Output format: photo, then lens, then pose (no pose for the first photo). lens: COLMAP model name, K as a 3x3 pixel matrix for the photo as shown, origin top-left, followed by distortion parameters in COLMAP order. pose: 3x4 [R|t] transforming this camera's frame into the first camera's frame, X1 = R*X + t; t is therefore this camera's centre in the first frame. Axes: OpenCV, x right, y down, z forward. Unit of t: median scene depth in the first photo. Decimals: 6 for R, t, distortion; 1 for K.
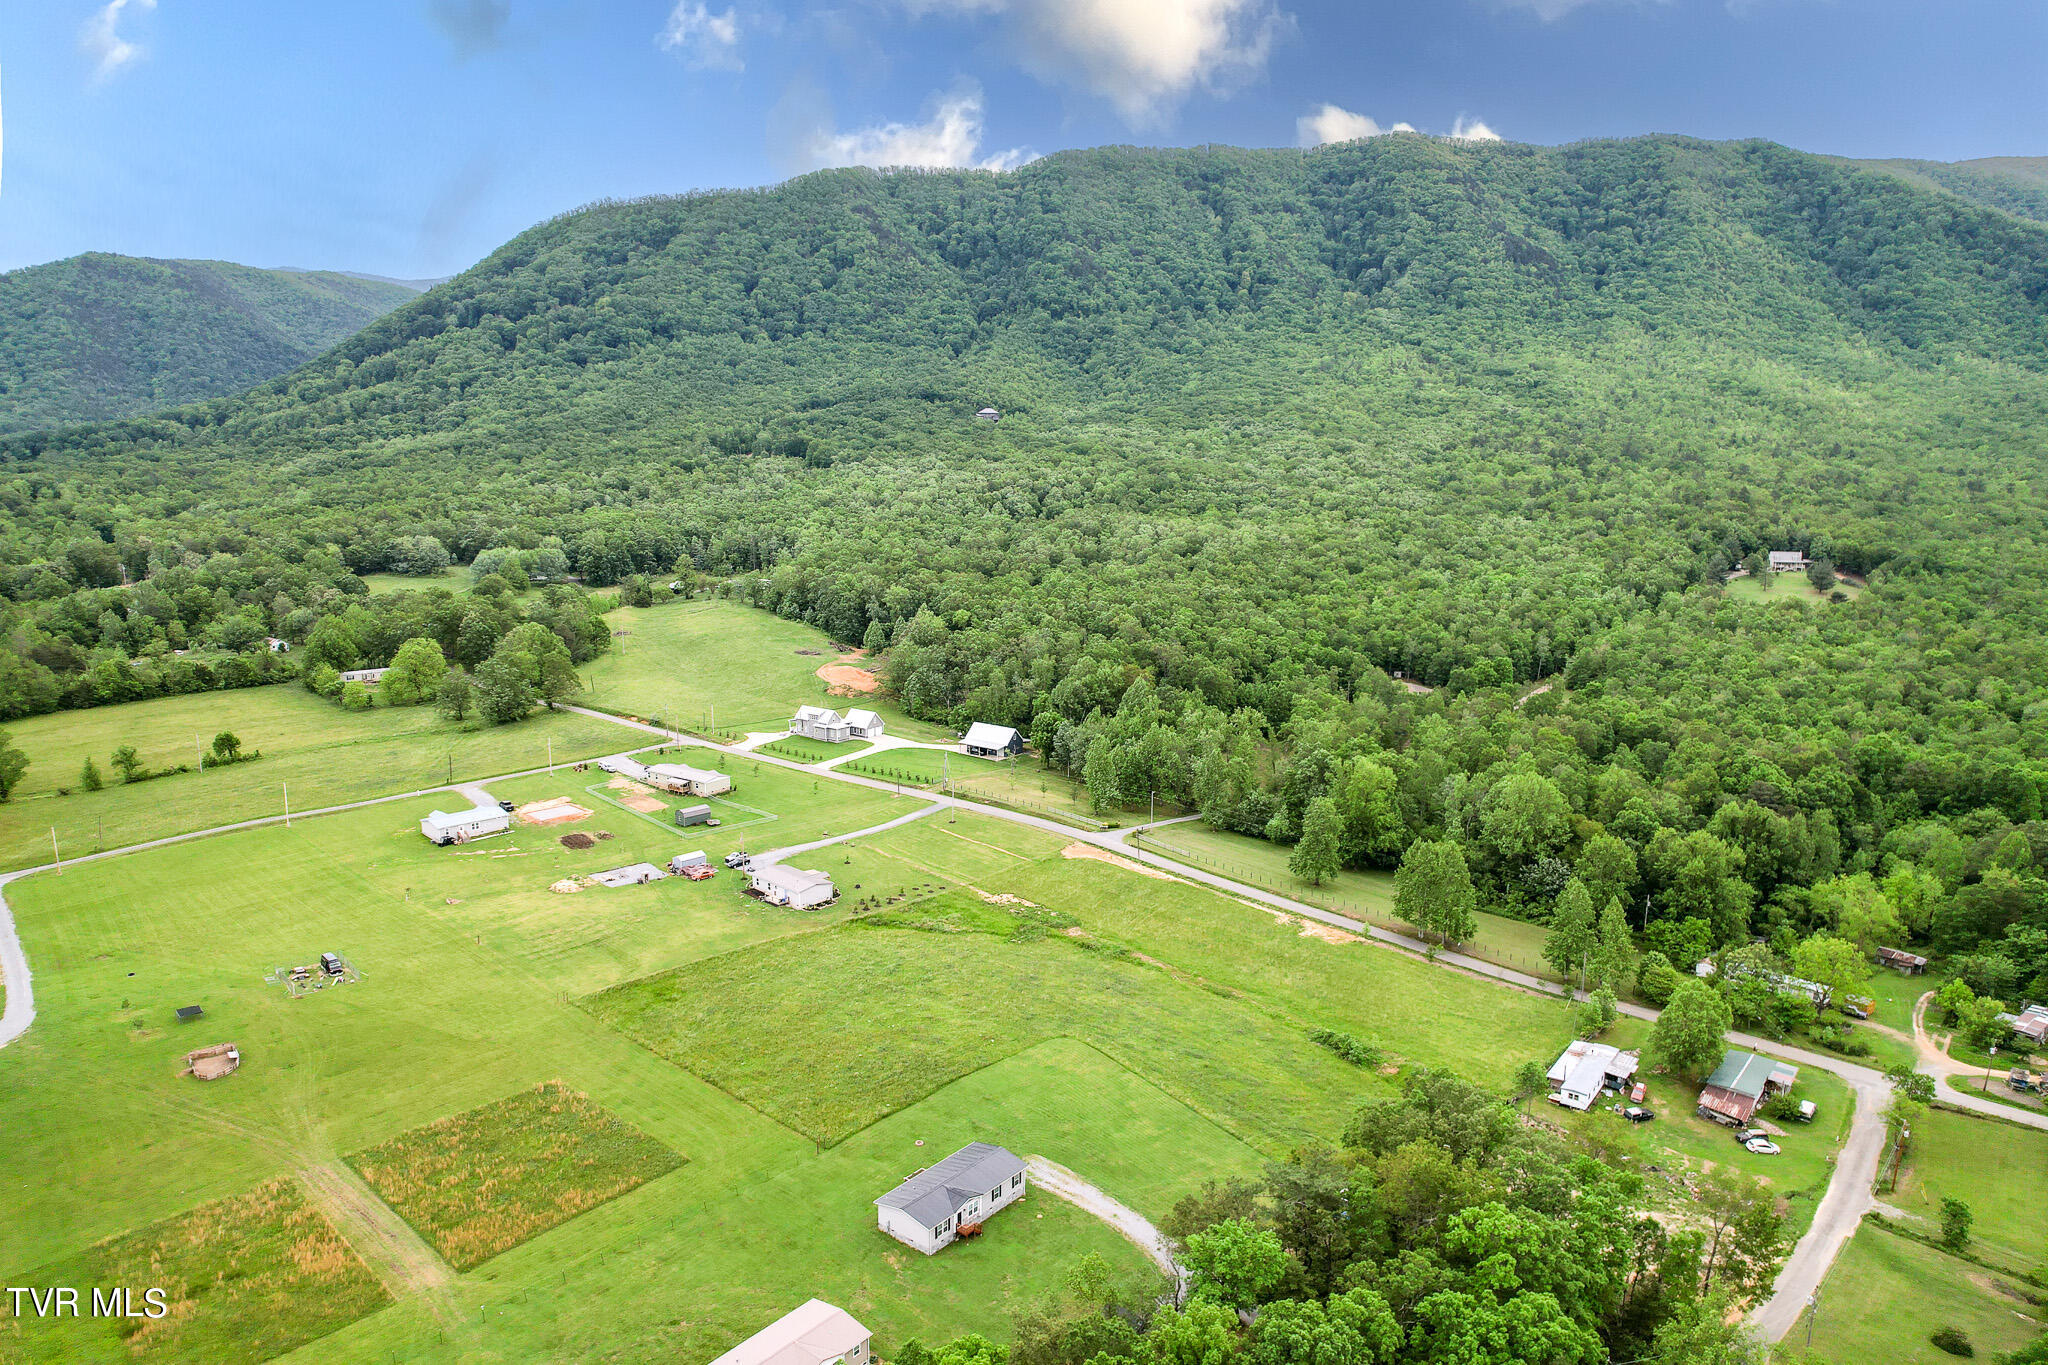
lens RADIAL K [[1311.7, 0, 1033.6], [0, 1311.7, 694.5], [0, 0, 1]] dist [-0.077643, 0.074728]
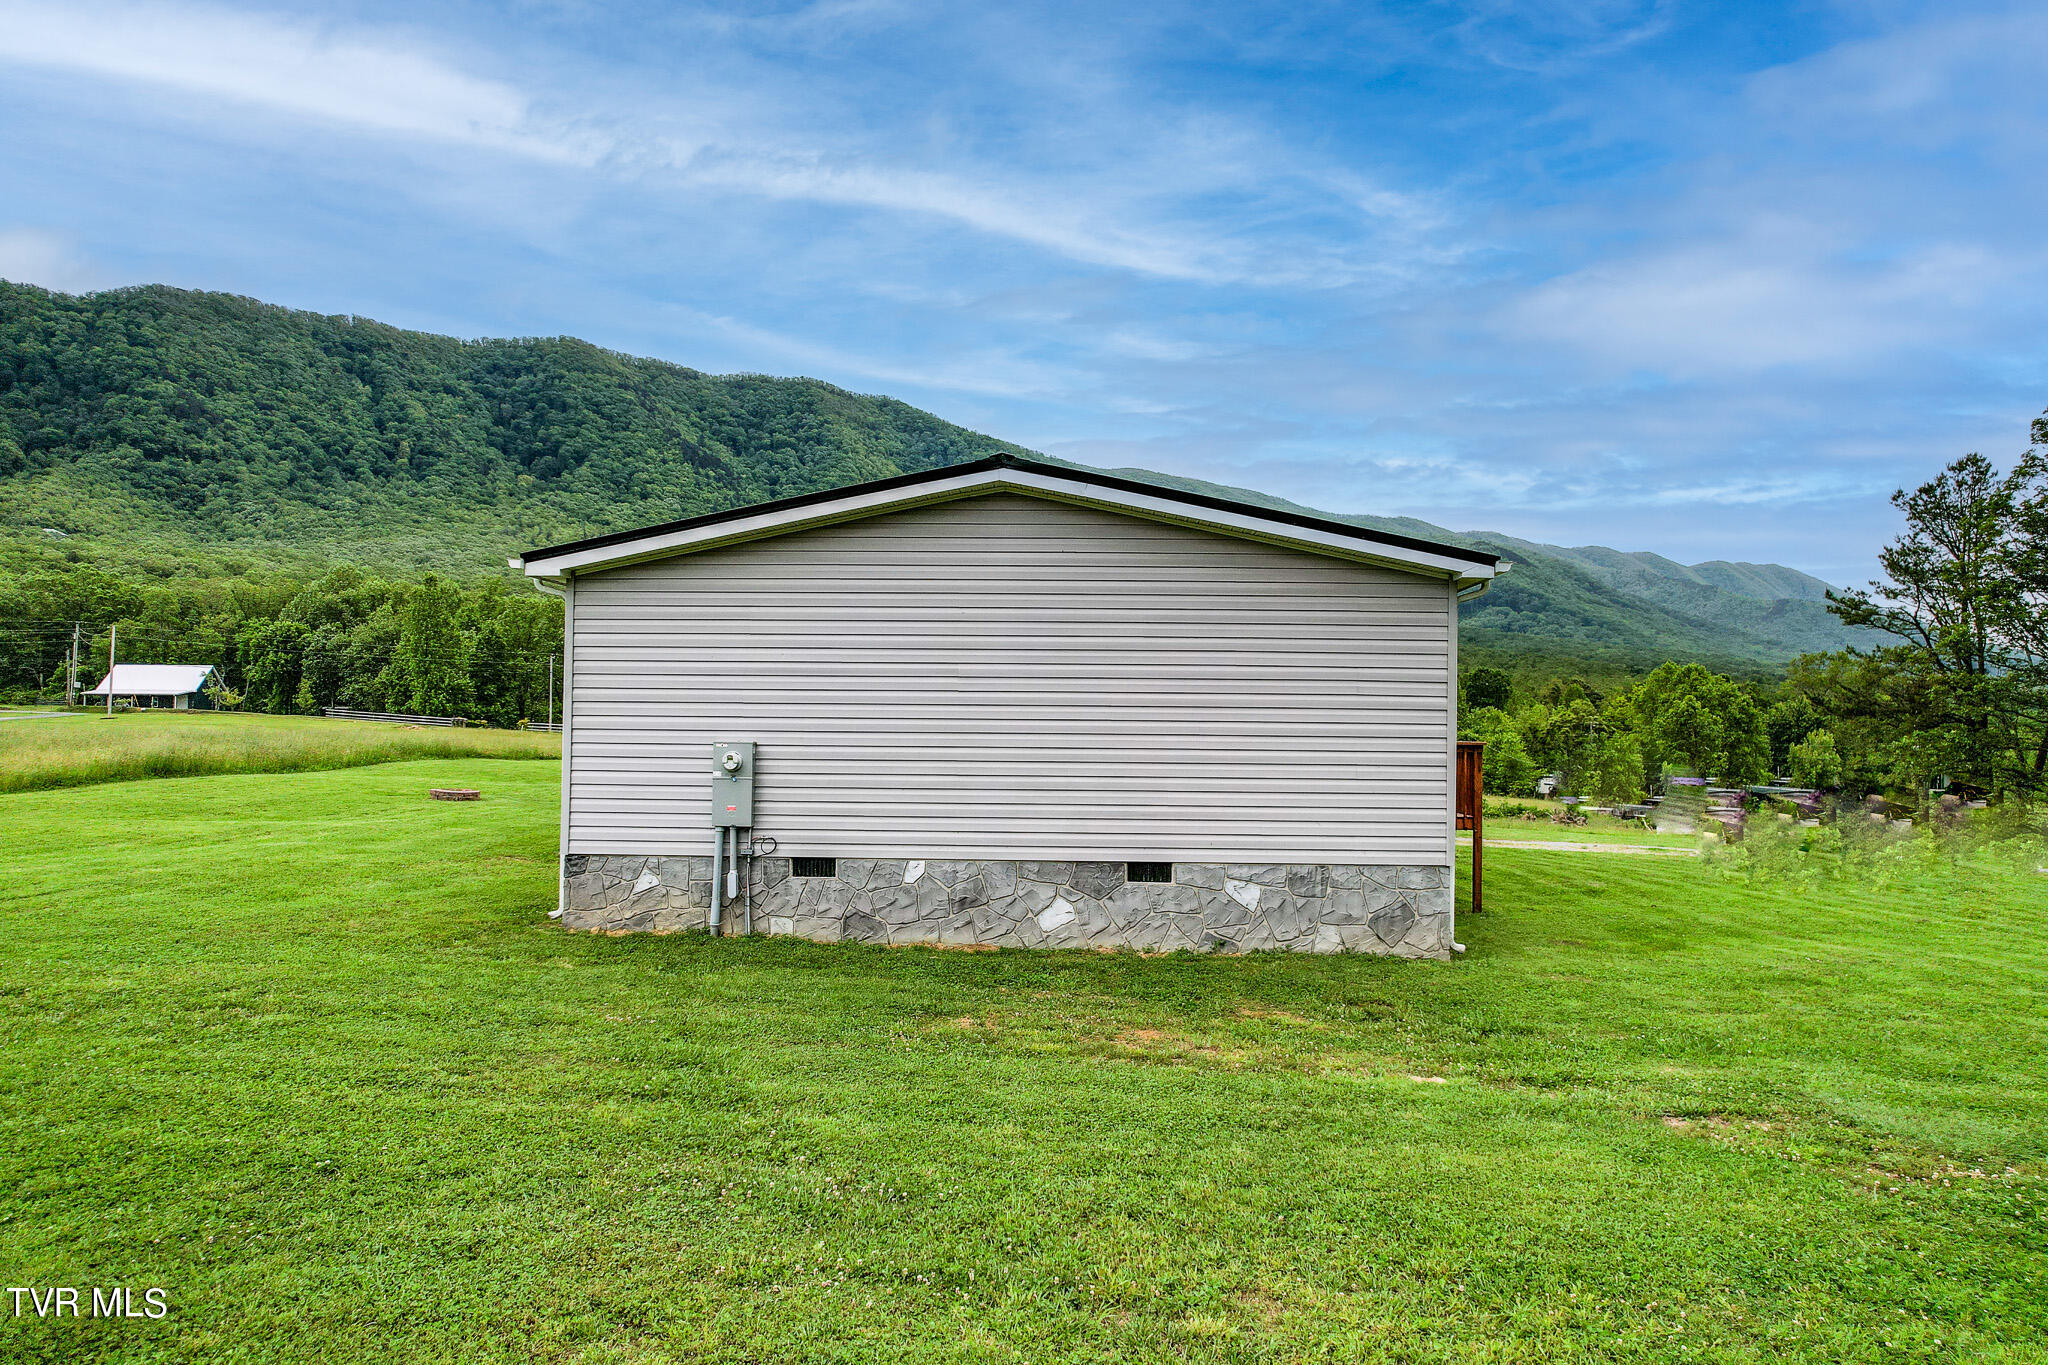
lens RADIAL K [[1311.7, 0, 1033.6], [0, 1311.7, 694.5], [0, 0, 1]] dist [-0.077643, 0.074728]
pose [[0.802516, 0.018361, 0.596348, -0.015455], [0.104480, 0.979757, -0.170765, 0.041552], [-0.587412, 0.199348, 0.784352, 0.092470]]
